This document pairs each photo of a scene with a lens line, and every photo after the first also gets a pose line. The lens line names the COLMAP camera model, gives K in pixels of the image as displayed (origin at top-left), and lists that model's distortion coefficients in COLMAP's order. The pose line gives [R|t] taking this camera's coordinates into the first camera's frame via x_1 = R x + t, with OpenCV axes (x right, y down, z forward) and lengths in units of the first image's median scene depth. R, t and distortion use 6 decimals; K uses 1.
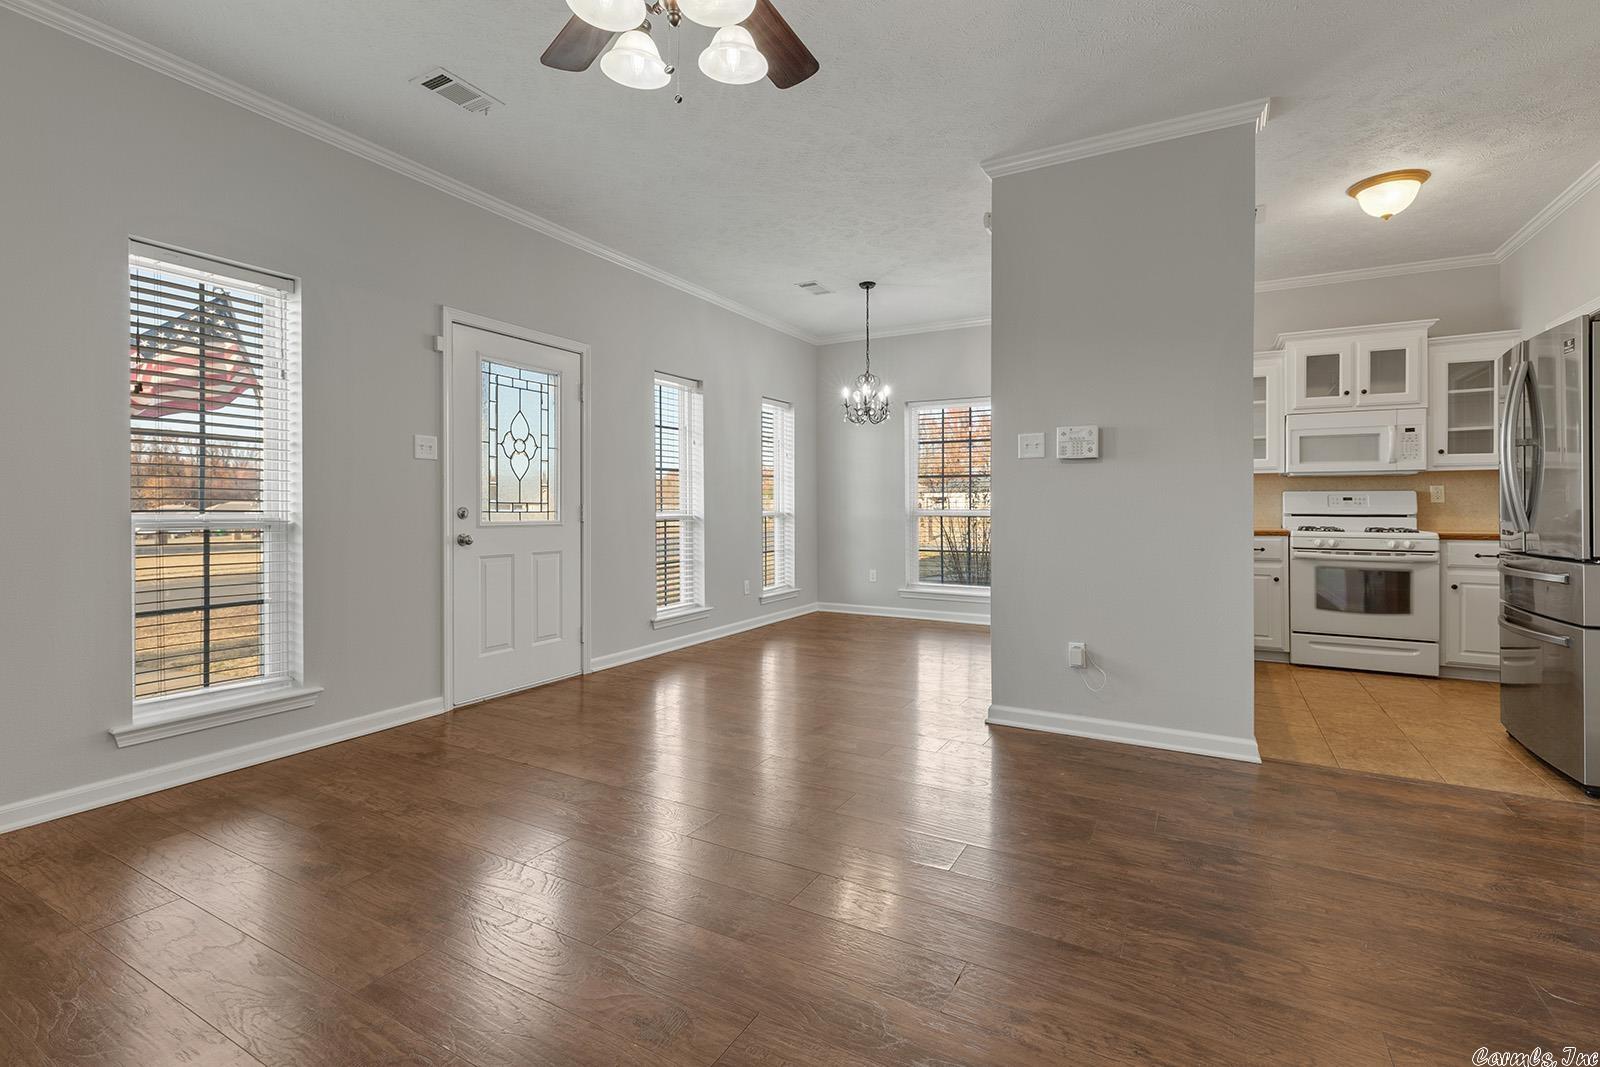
lens RADIAL K [[725.4, 0, 795.4], [0, 725.4, 505.4], [0, 0, 1]] dist [0.003297, -0.000417]
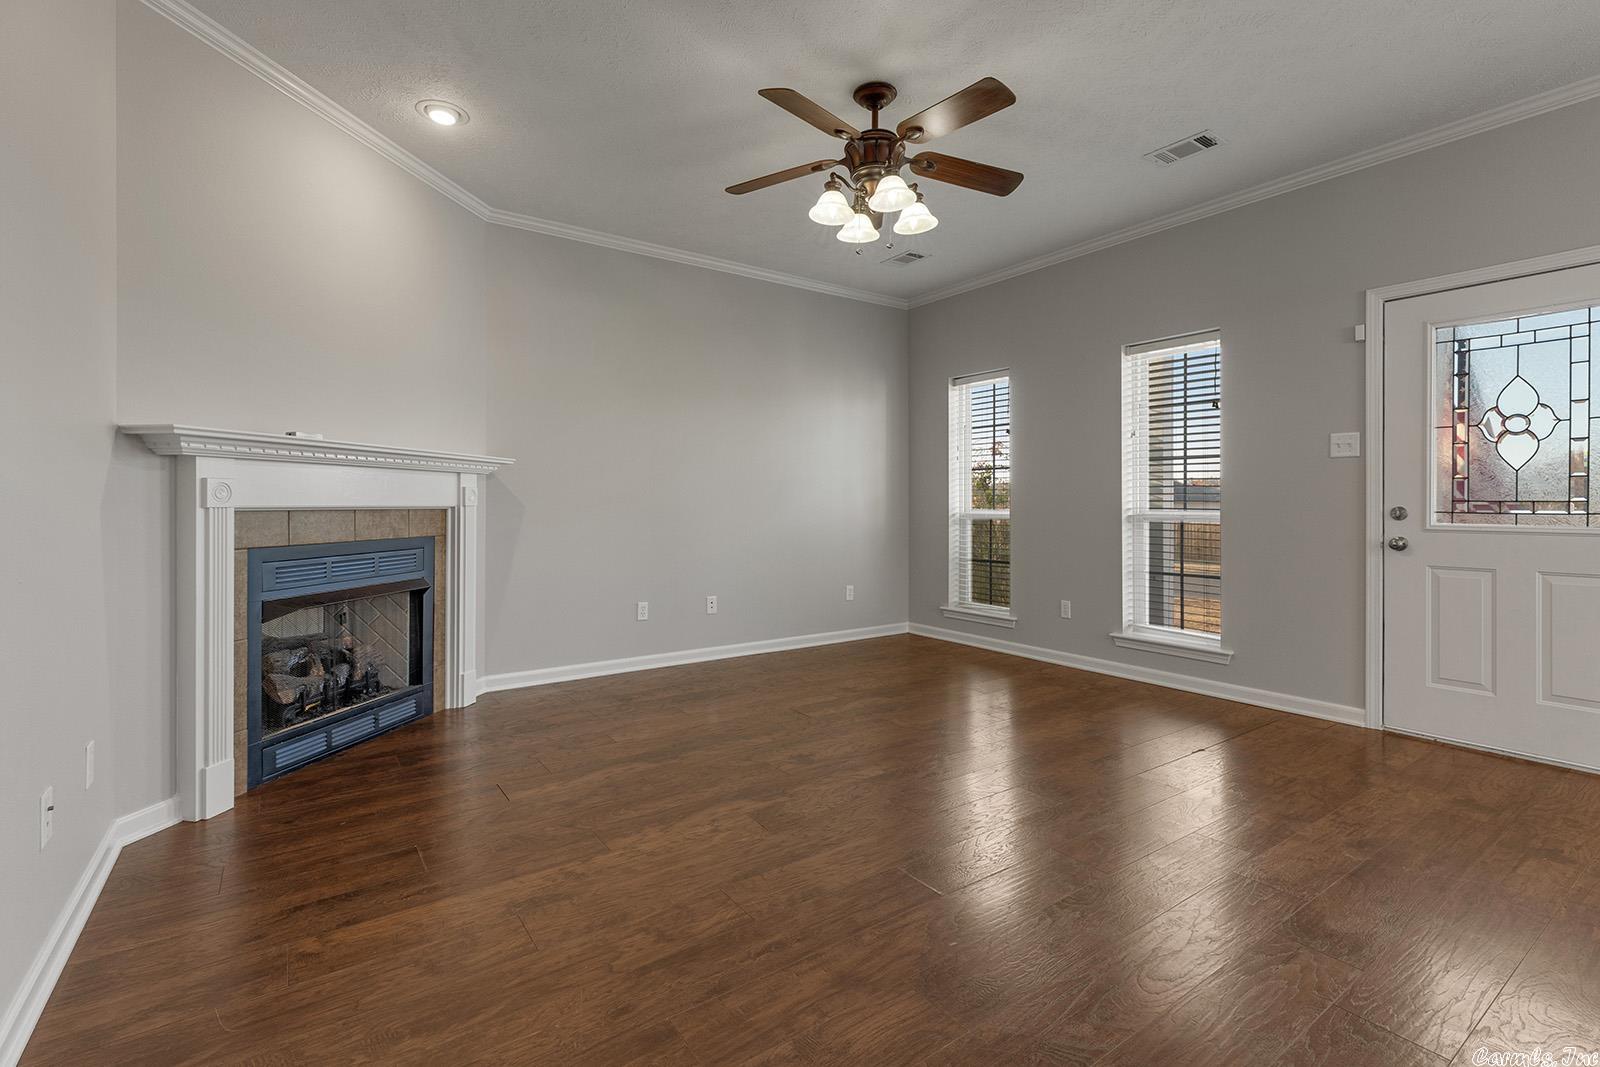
lens RADIAL K [[725.4, 0, 798.8], [0, 725.4, 489.8], [0, 0, 1]] dist [0.000289, -0.000029]
pose [[-0.427054, -0.022173, -0.903954, 0.528860], [-0.000879, 0.999709, -0.024107, 0.003061], [0.904226, -0.009501, -0.426949, 0.586445]]
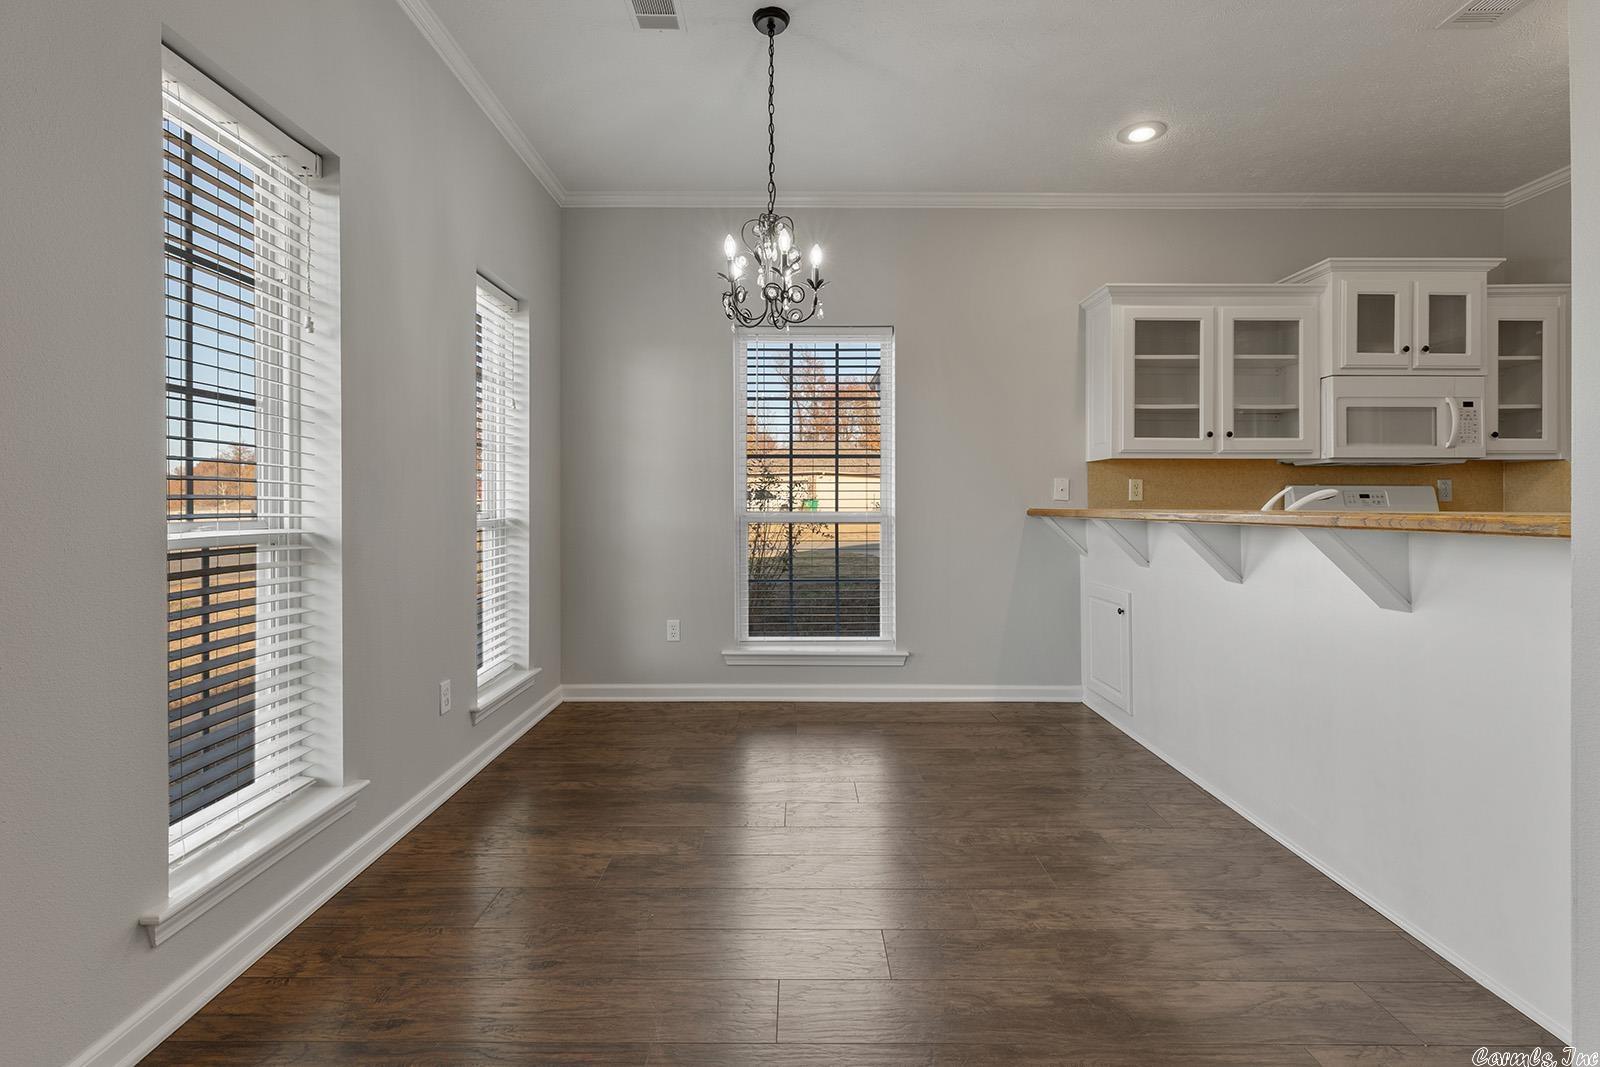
lens RADIAL K [[724.6, 0, 794.3], [0, 724.6, 502.9], [0, 0, 1]] dist [0.000878, -0.000155]
pose [[0.871627, 0.002273, 0.490164, -0.127981], [-0.000672, 0.999994, -0.003442, 0.000910], [-0.490169, 0.002670, 0.871623, 0.693433]]
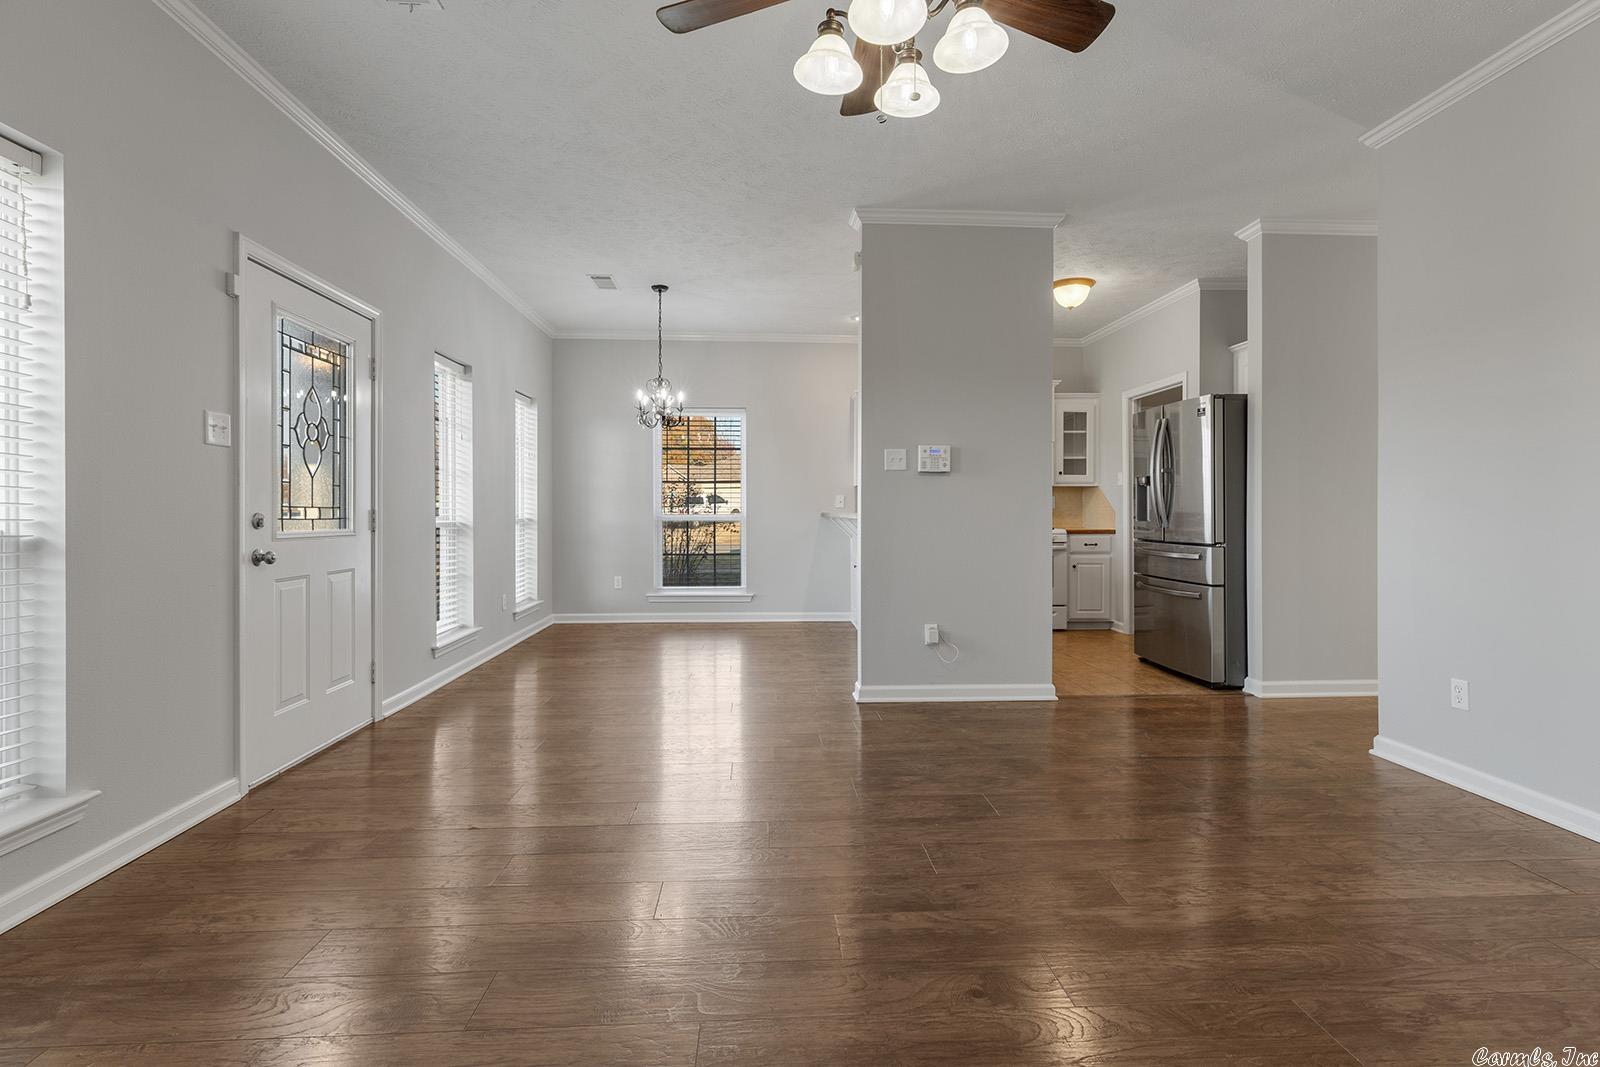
lens RADIAL K [[721.8, 0, 795.3], [0, 721.8, 510.4], [0, 0, 1]] dist [0.001629, 0.000072]
pose [[0.842820, 0.000002, 0.538195, -0.320227], [-0.000660, 0.999999, 0.001029, -0.001137], [-0.538195, -0.001222, 0.842820, 0.078565]]
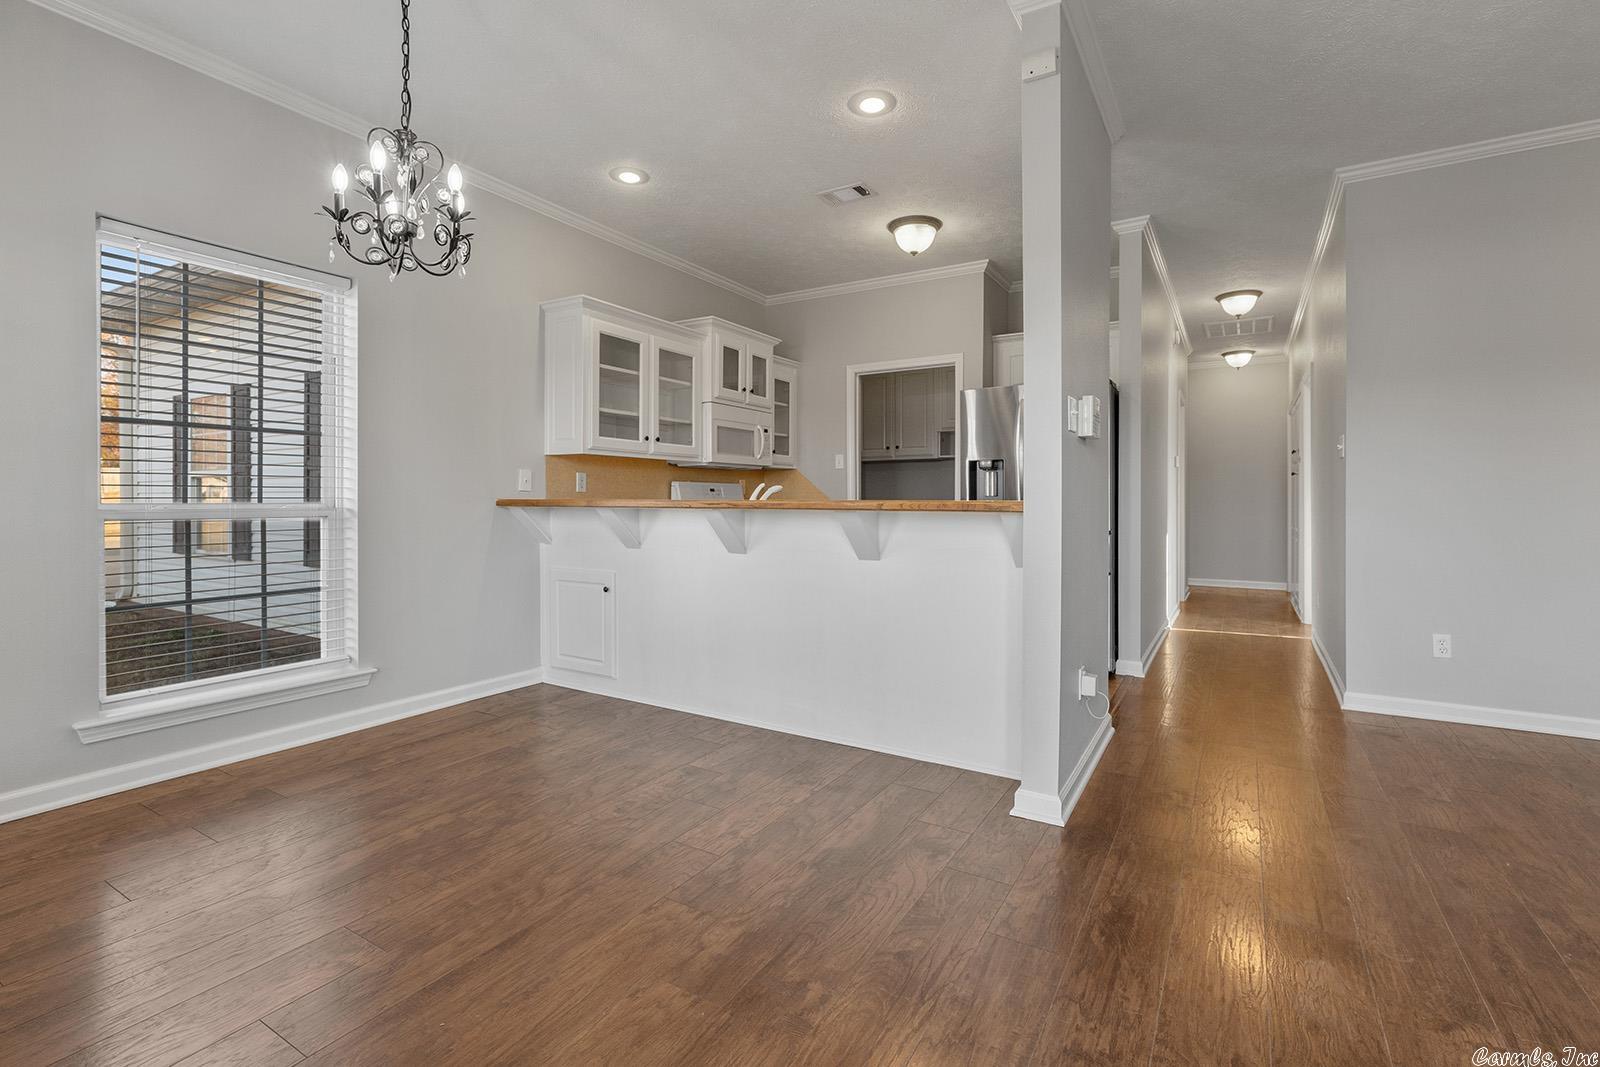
lens RADIAL K [[727.3, 0, 798.5], [0, 727.3, 498.5], [0, 0, 1]] dist [0.001694, -0.000378]
pose [[0.031812, -0.000020, 0.999494, -0.302257], [-0.003378, 0.999994, 0.000127, 0.002539], [-0.999488, -0.003381, 0.031811, 0.917833]]
